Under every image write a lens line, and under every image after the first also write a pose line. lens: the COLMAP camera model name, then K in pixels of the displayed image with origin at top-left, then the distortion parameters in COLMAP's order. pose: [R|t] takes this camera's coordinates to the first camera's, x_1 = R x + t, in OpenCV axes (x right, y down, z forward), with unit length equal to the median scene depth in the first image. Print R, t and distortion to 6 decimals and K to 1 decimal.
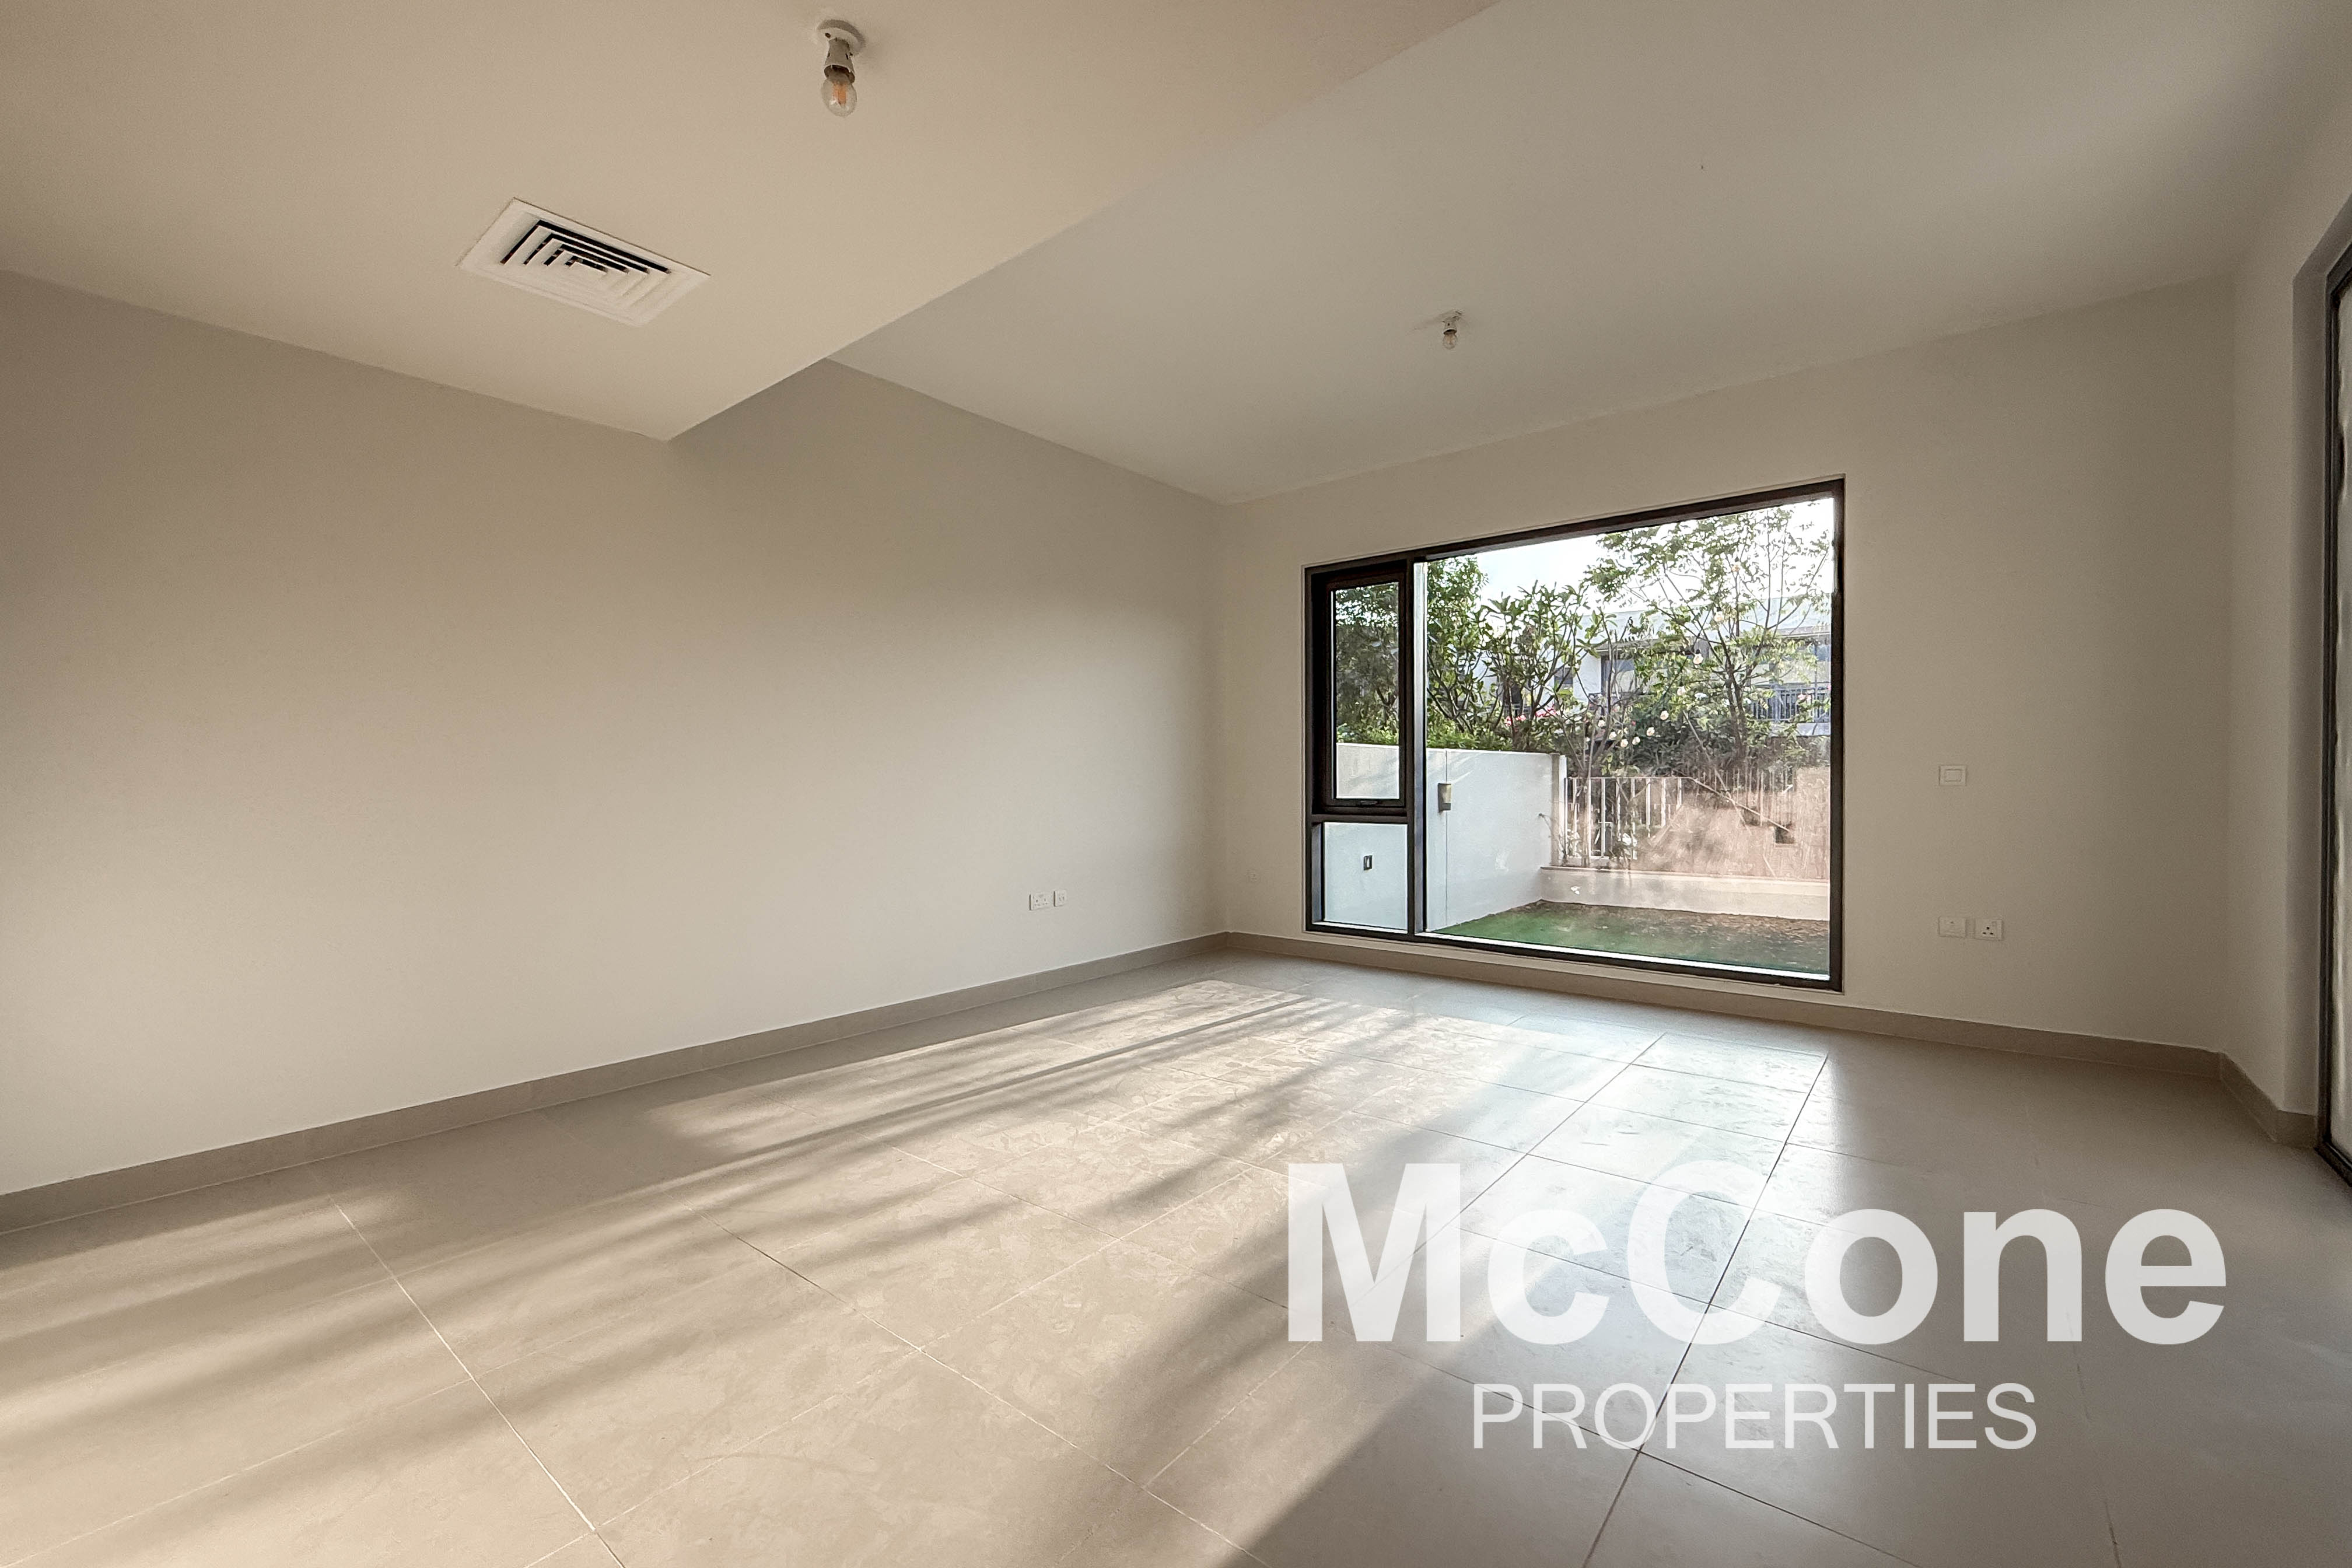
lens RADIAL K [[958.6, 0, 1175.2], [0, 958.6, 786.5], [0, 0, 1]] dist [-0.001249, -0.000129]
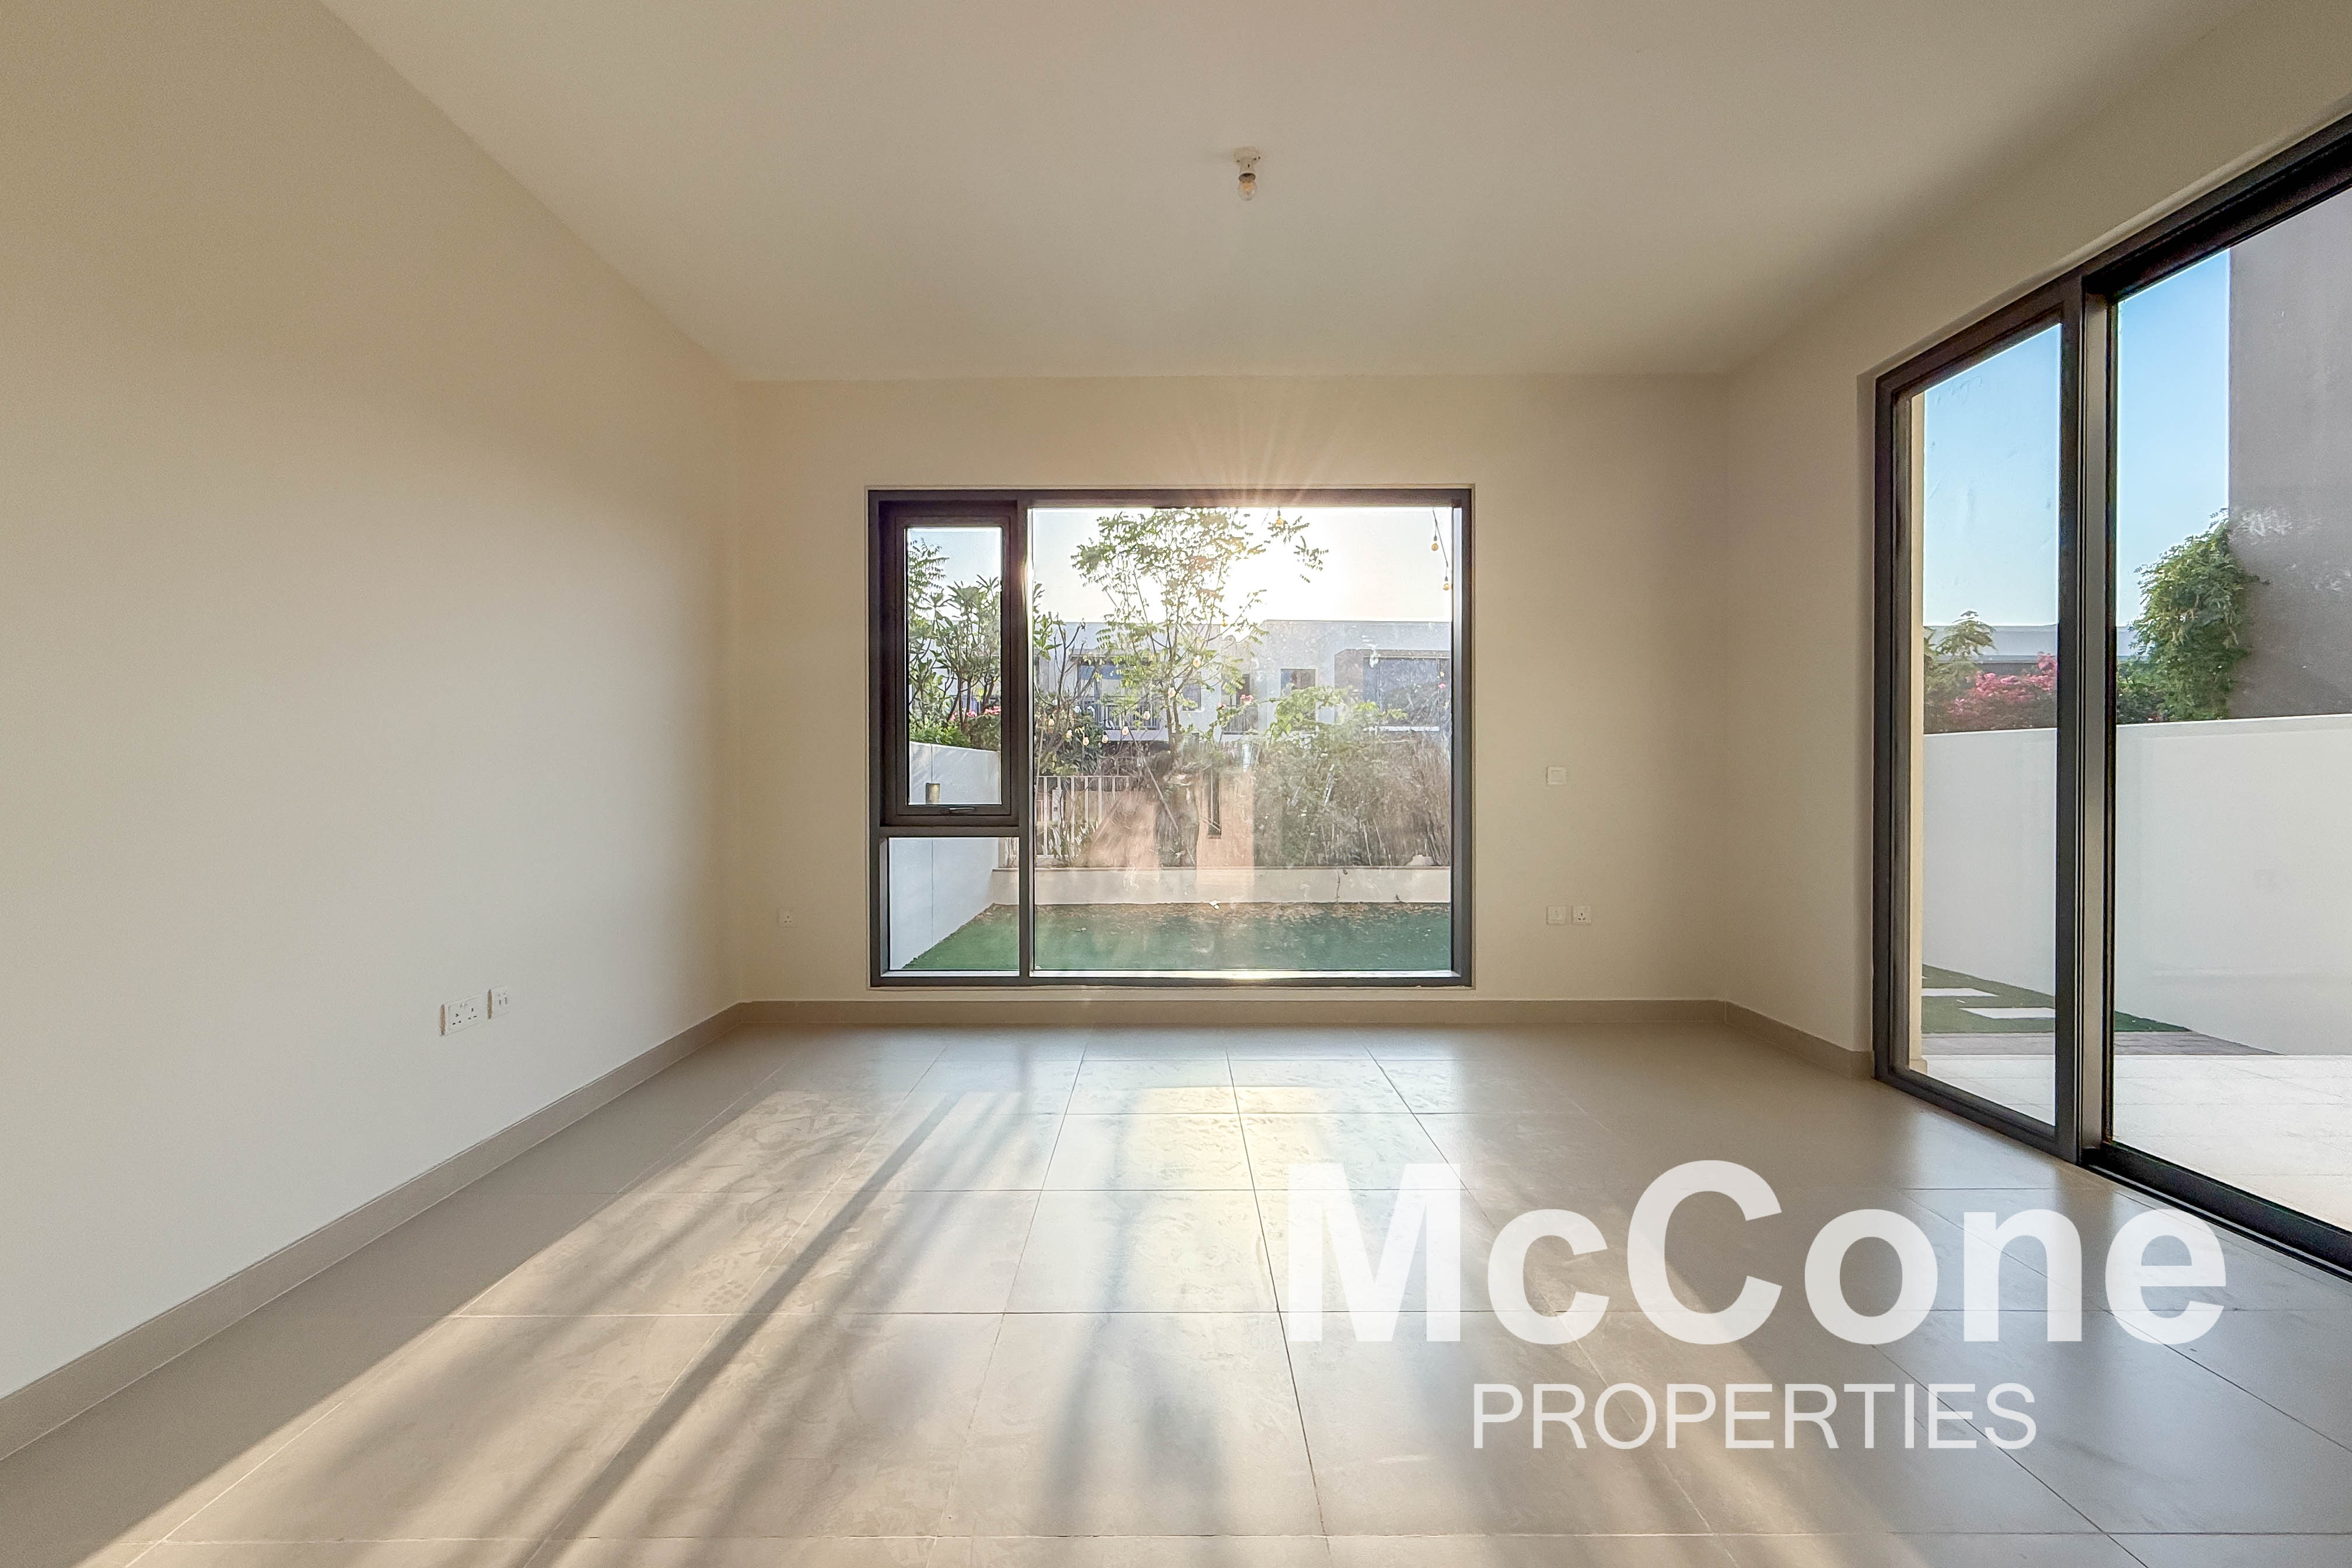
lens RADIAL K [[937.9, 0, 1172.7], [0, 937.9, 775.5], [0, 0, 1]] dist [-0.000429, -0.000037]
pose [[0.775434, 0.004336, 0.631414, -0.180393], [0.002312, 0.999950, -0.009705, -0.003676], [-0.631425, 0.008985, 0.775385, 0.400539]]
